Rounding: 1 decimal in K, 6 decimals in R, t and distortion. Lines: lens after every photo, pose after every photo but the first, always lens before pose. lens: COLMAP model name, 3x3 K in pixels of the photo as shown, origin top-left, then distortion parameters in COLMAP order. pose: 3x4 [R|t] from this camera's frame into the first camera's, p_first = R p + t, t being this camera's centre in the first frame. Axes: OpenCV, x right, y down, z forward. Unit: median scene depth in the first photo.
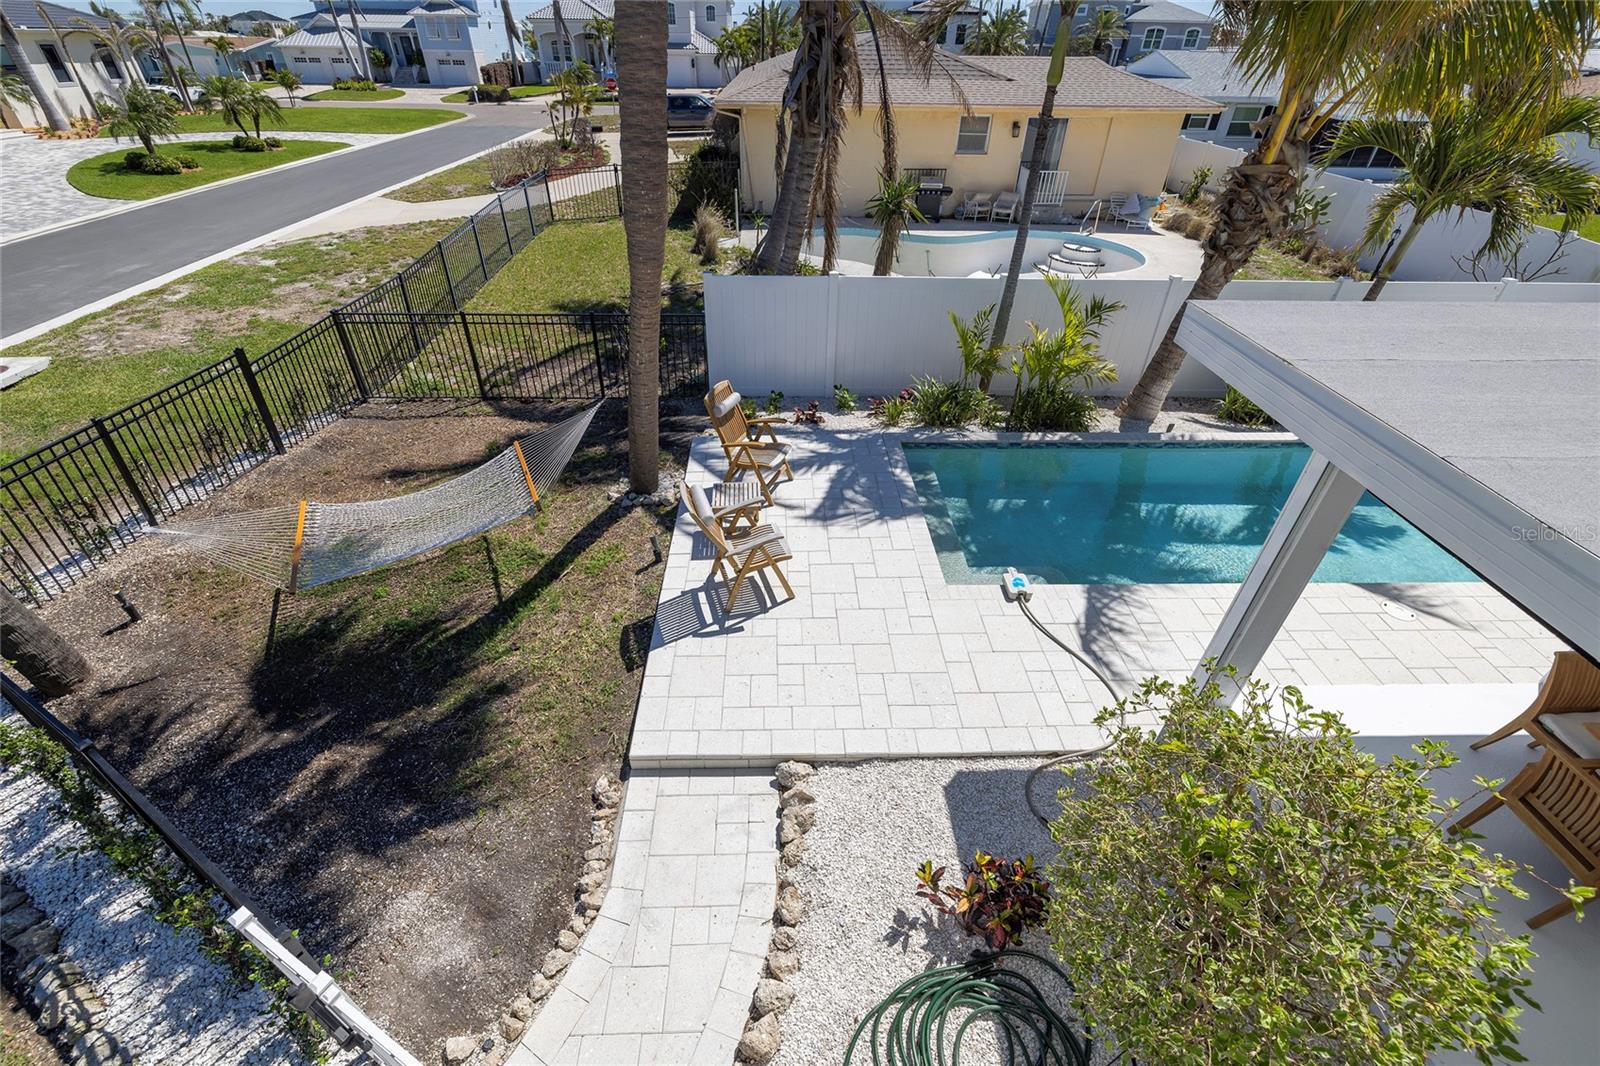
lens RADIAL K [[697.8, 0, 800.0], [0, 697.8, 533.0], [0, 0, 1]] dist [-0.018112, 0.000198]
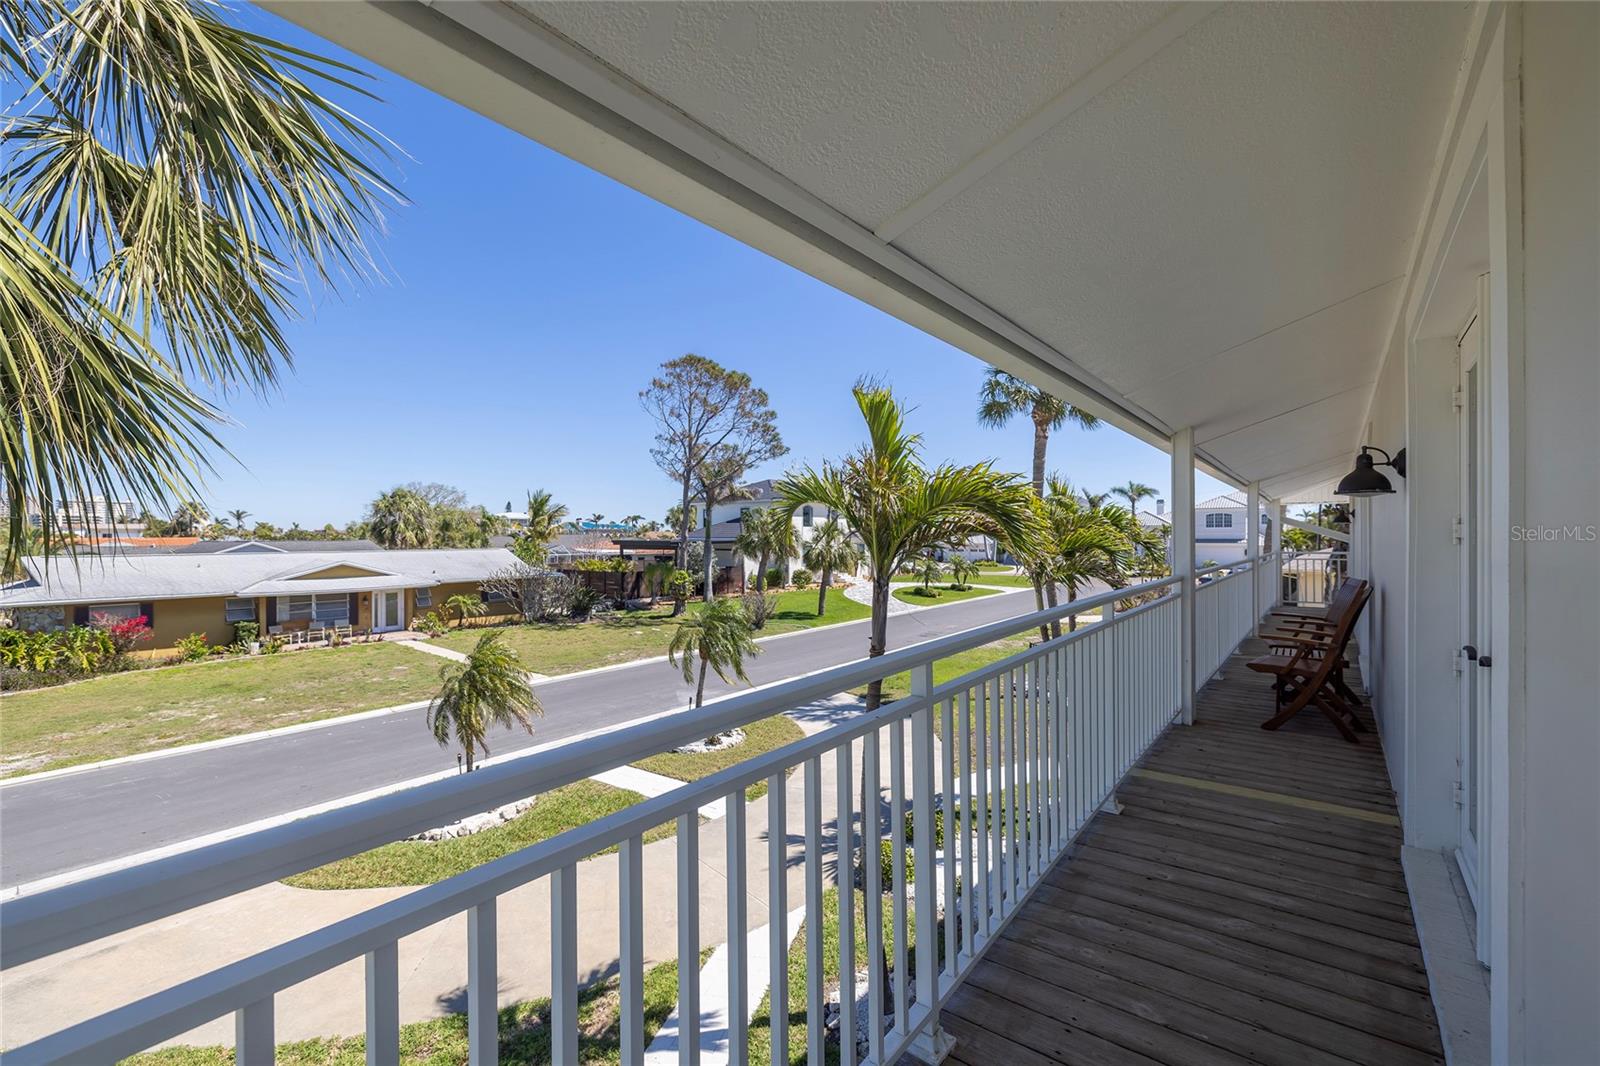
lens RADIAL K [[697.8, 0, 800.0], [0, 697.8, 533.0], [0, 0, 1]] dist [-0.018112, 0.000198]
pose [[0.759048, -0.040502, -0.649774, 0.146098], [-0.346434, 0.819896, -0.455800, 0.407671], [0.551208, 0.571078, 0.608309, -0.603181]]
